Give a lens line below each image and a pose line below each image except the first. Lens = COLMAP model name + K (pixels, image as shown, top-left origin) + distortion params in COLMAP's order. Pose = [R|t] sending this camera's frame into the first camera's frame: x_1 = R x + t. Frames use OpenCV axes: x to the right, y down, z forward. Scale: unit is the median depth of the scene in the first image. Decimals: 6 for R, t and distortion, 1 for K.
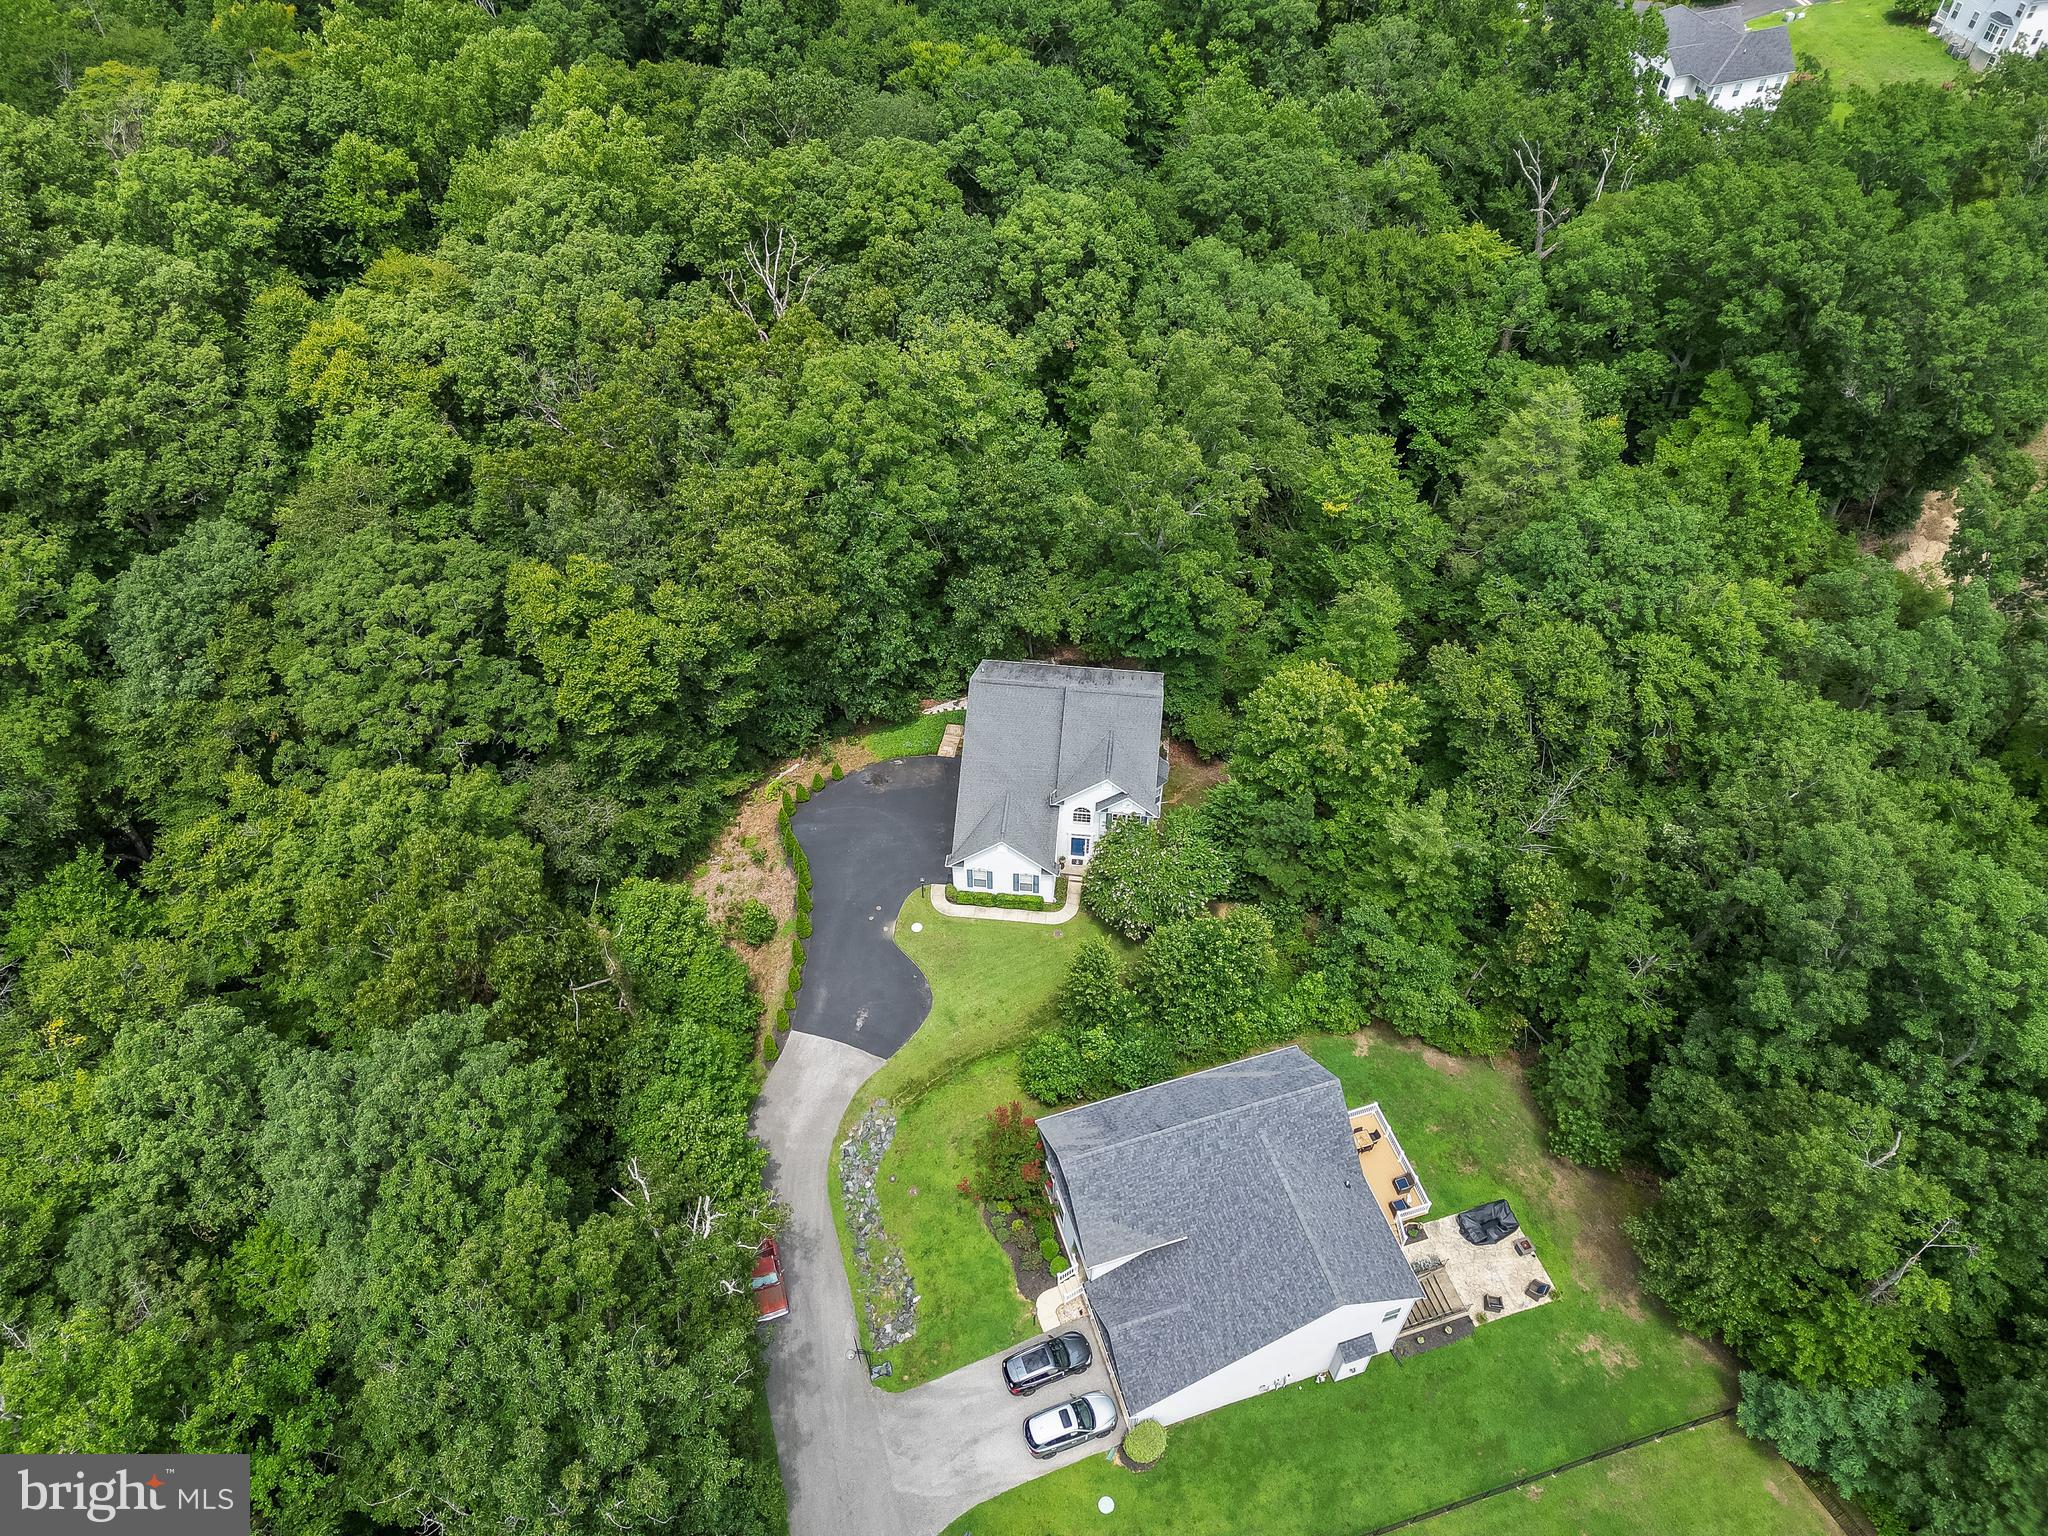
lens RADIAL K [[1414.0, 0, 1020.4], [0, 1414.0, 762.8], [0, 0, 1]] dist [0.008834, -0.001701]
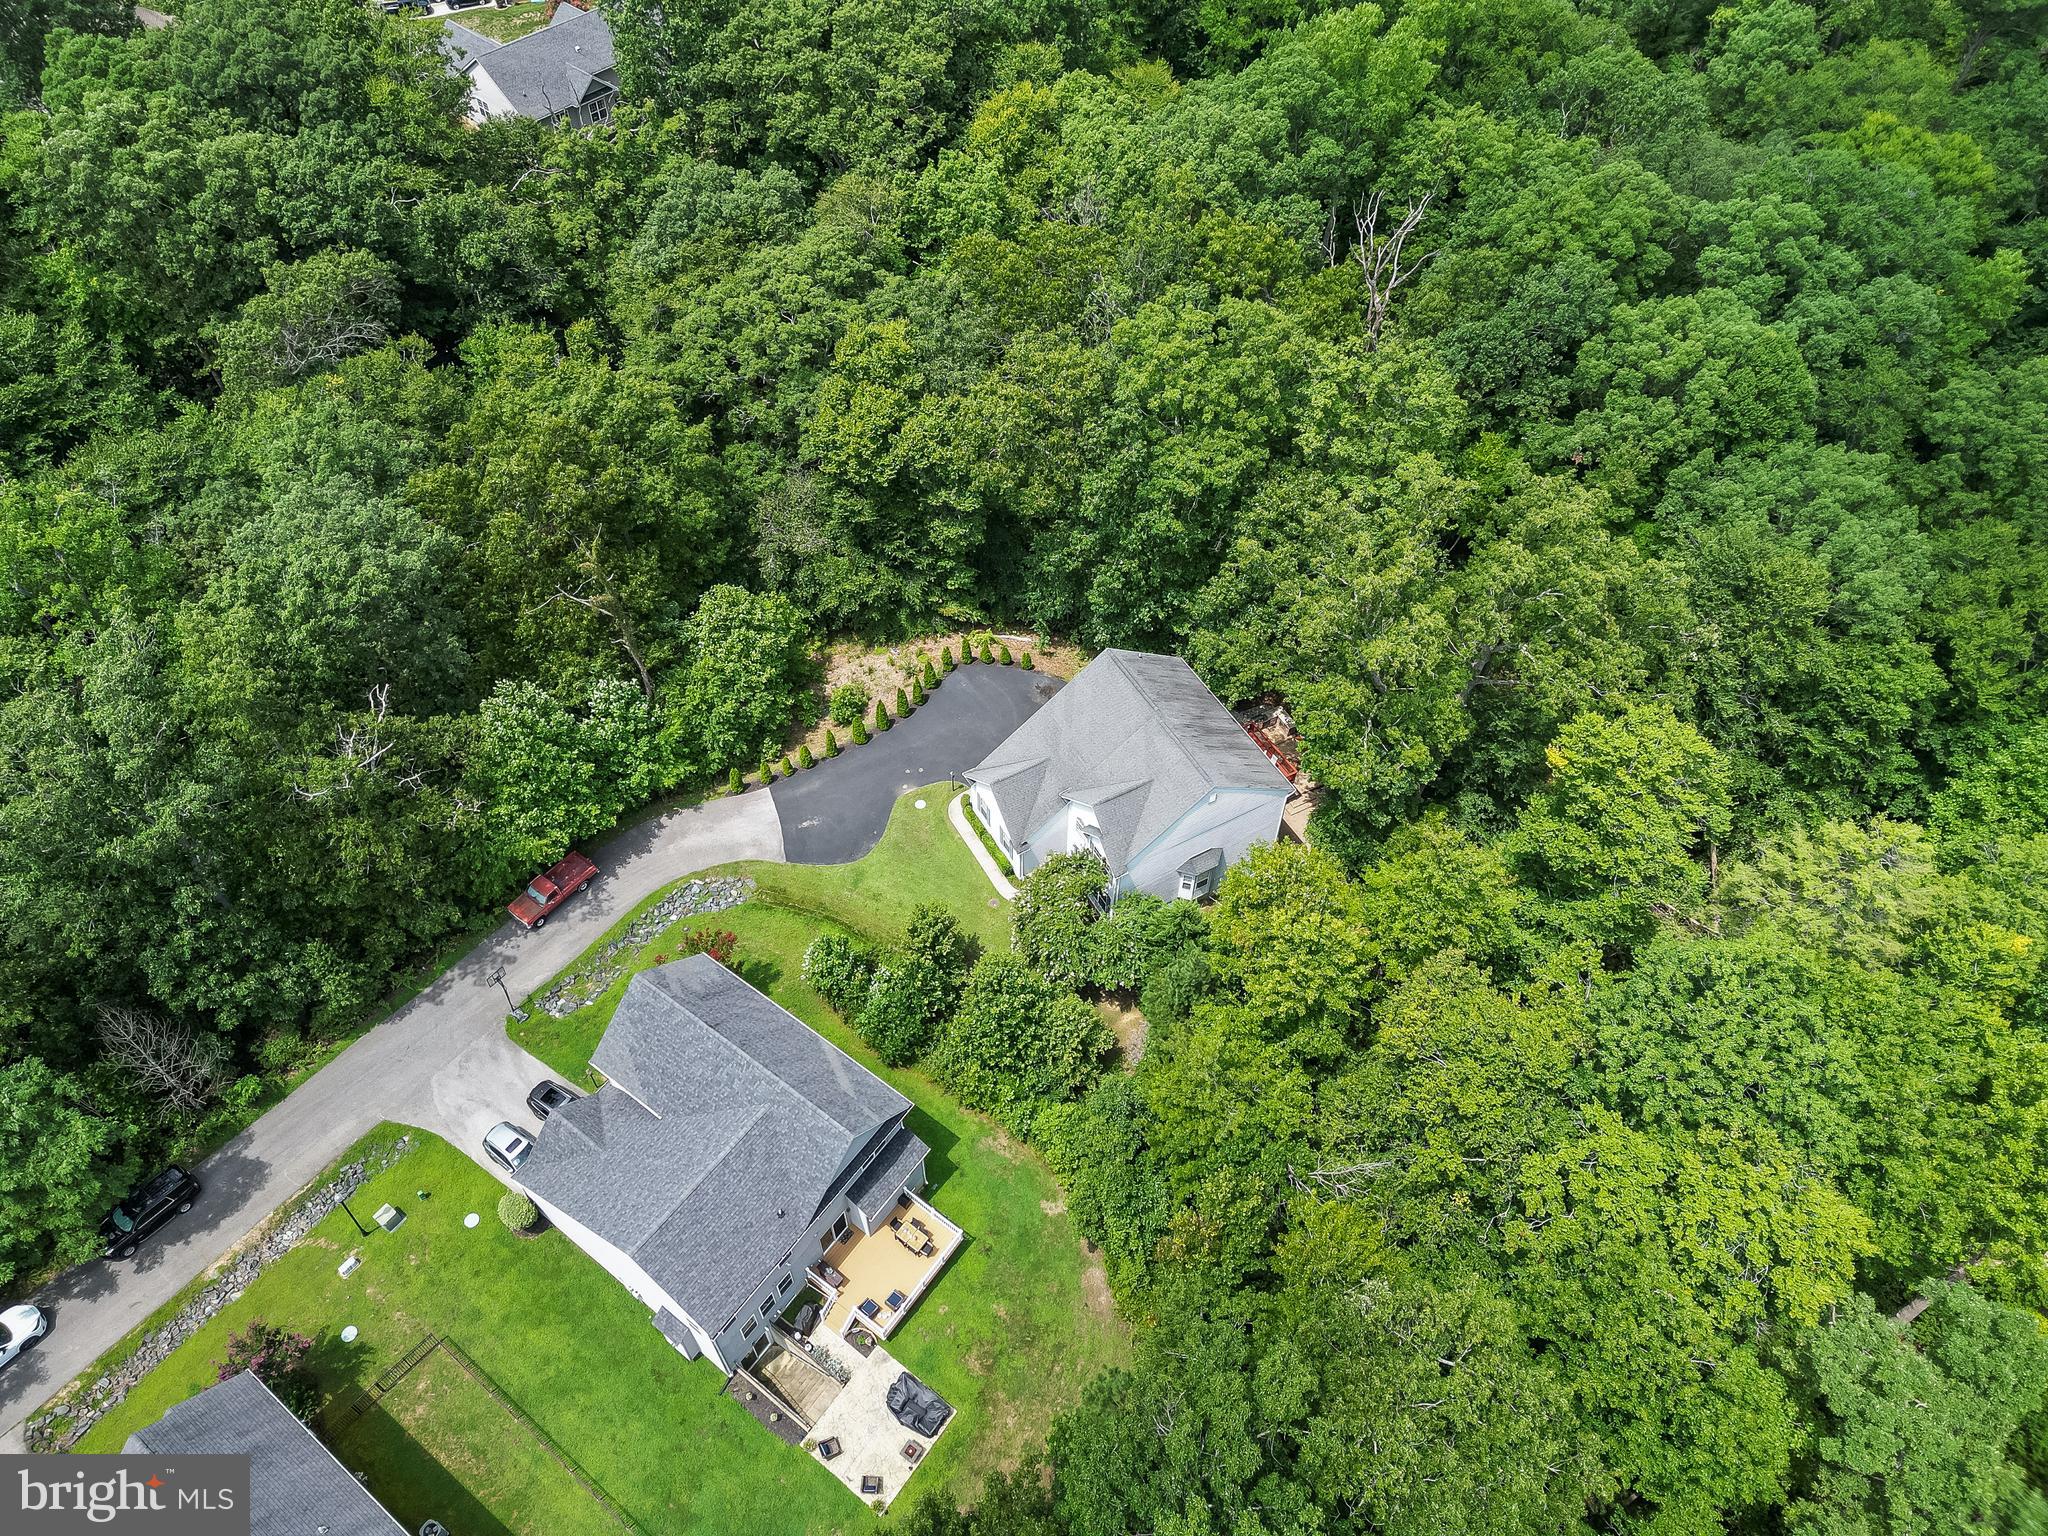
lens RADIAL K [[1414.0, 0, 1020.7], [0, 1414.0, 768.4], [0, 0, 1]] dist [0.008834, -0.001701]
pose [[0.582136, 0.634895, -0.507963, 0.478593], [-0.605522, 0.755448, 0.250283, -0.206103], [0.542643, 0.161884, 0.824216, 0.195008]]
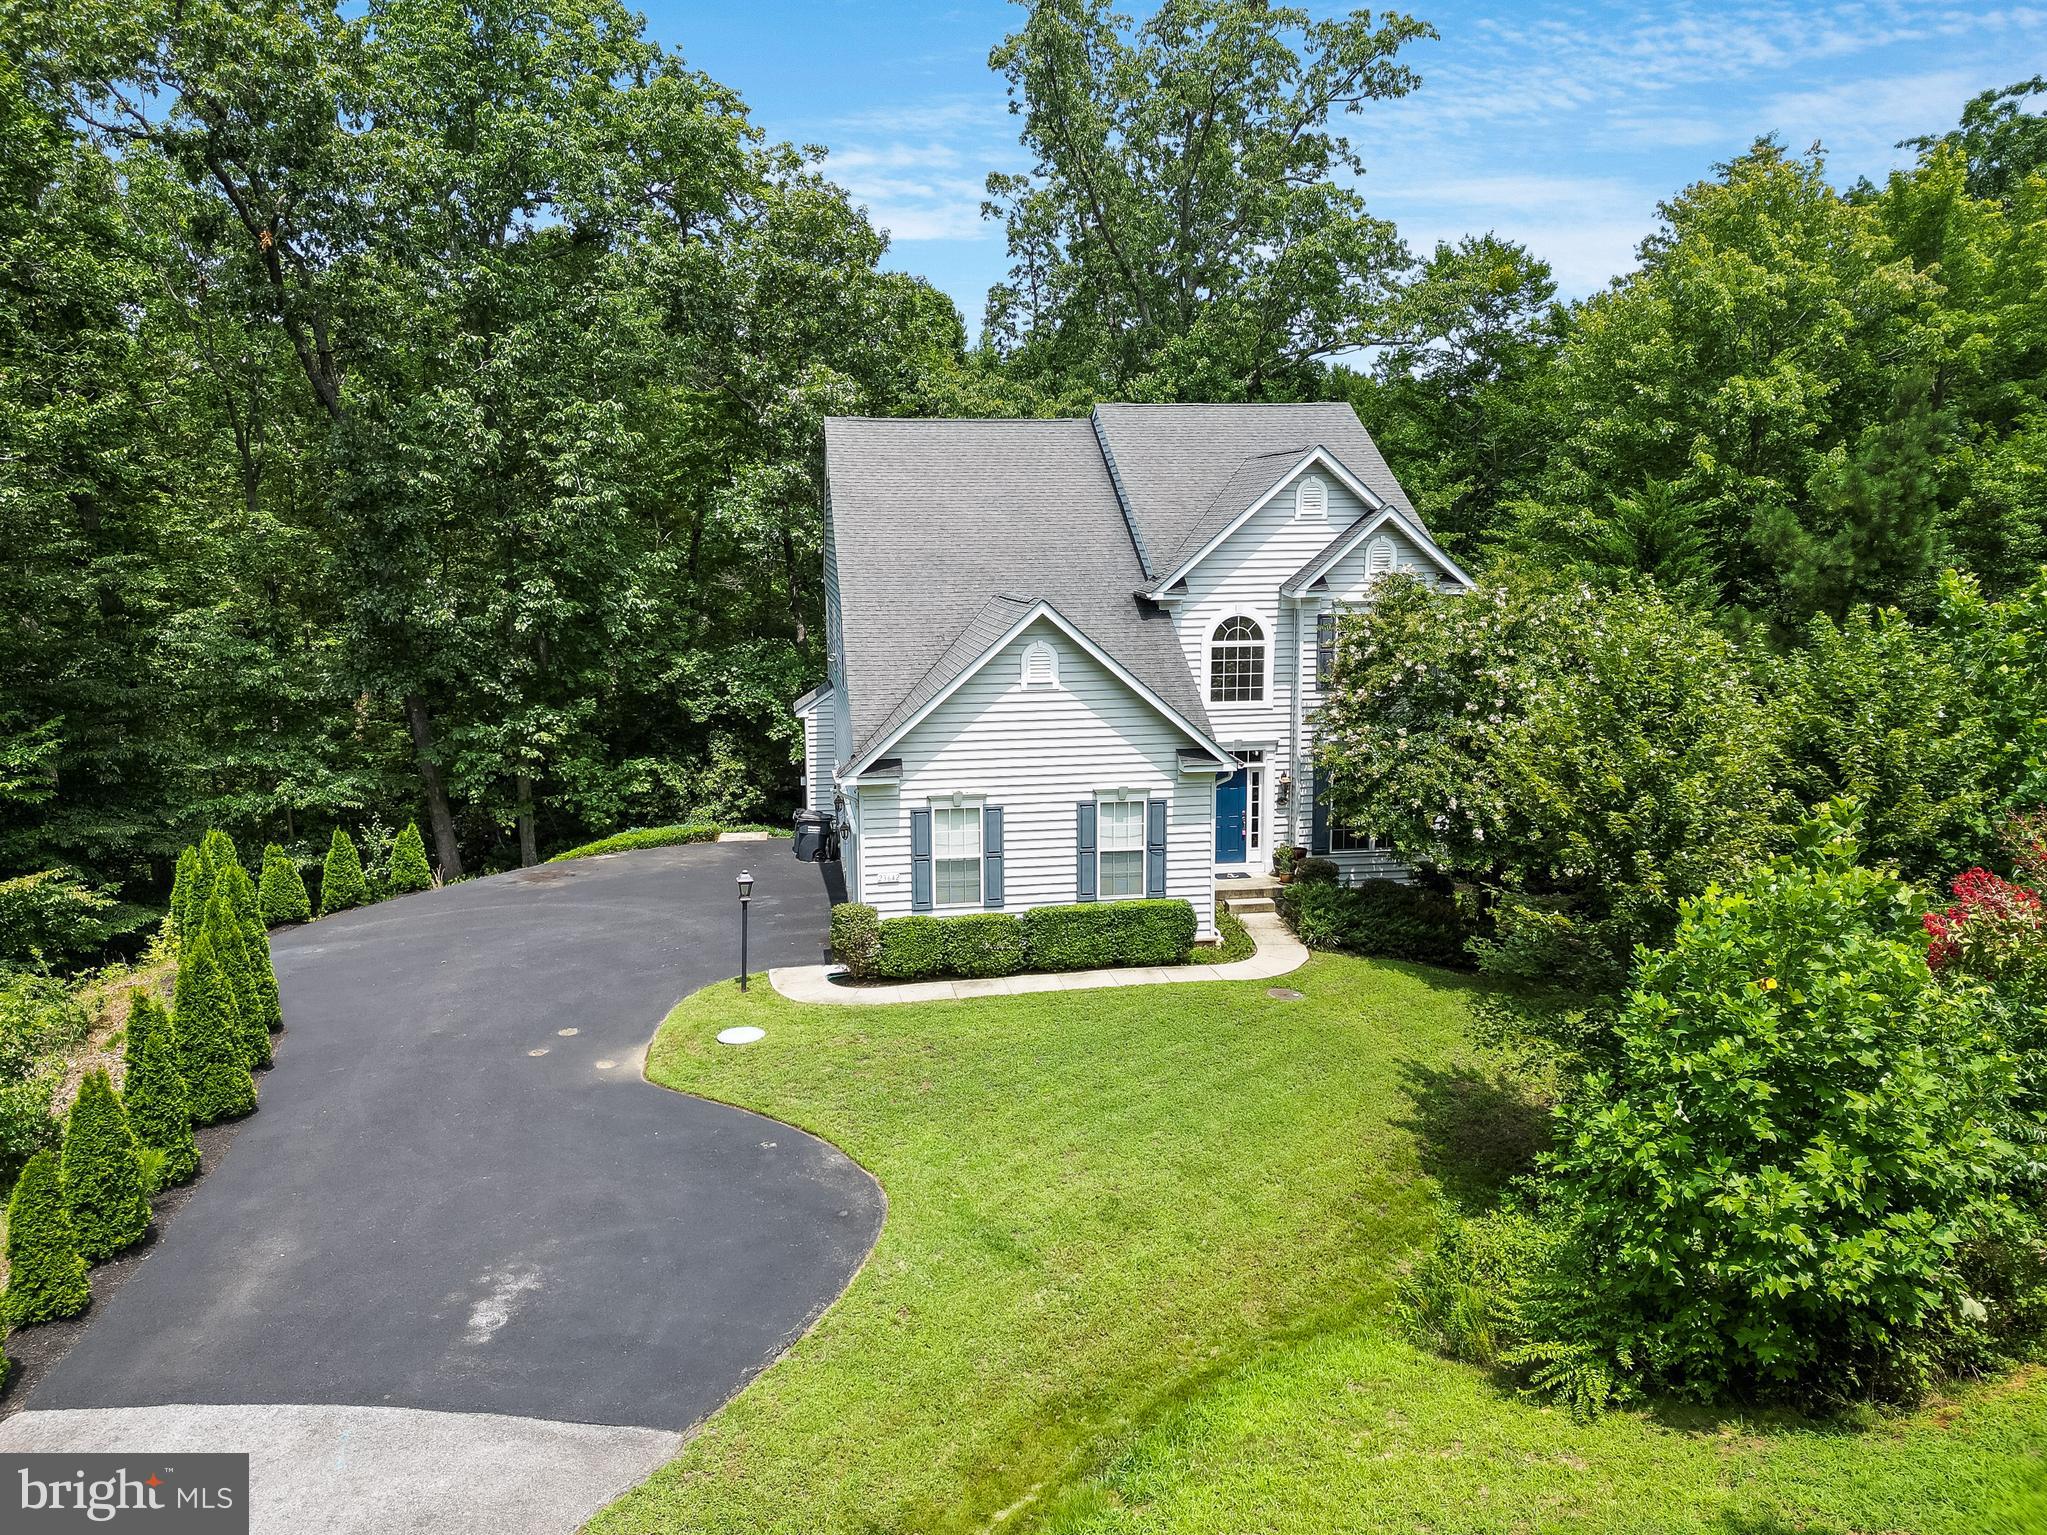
lens RADIAL K [[1413.3, 0, 1023.6], [0, 1413.3, 769.4], [0, 0, 1]] dist [0.008834, -0.001701]
pose [[0.959201, -0.039658, 0.279929, -0.094094], [0.208451, 0.768093, -0.605460, 0.241587], [-0.191000, 0.639110, 0.745022, 0.792362]]
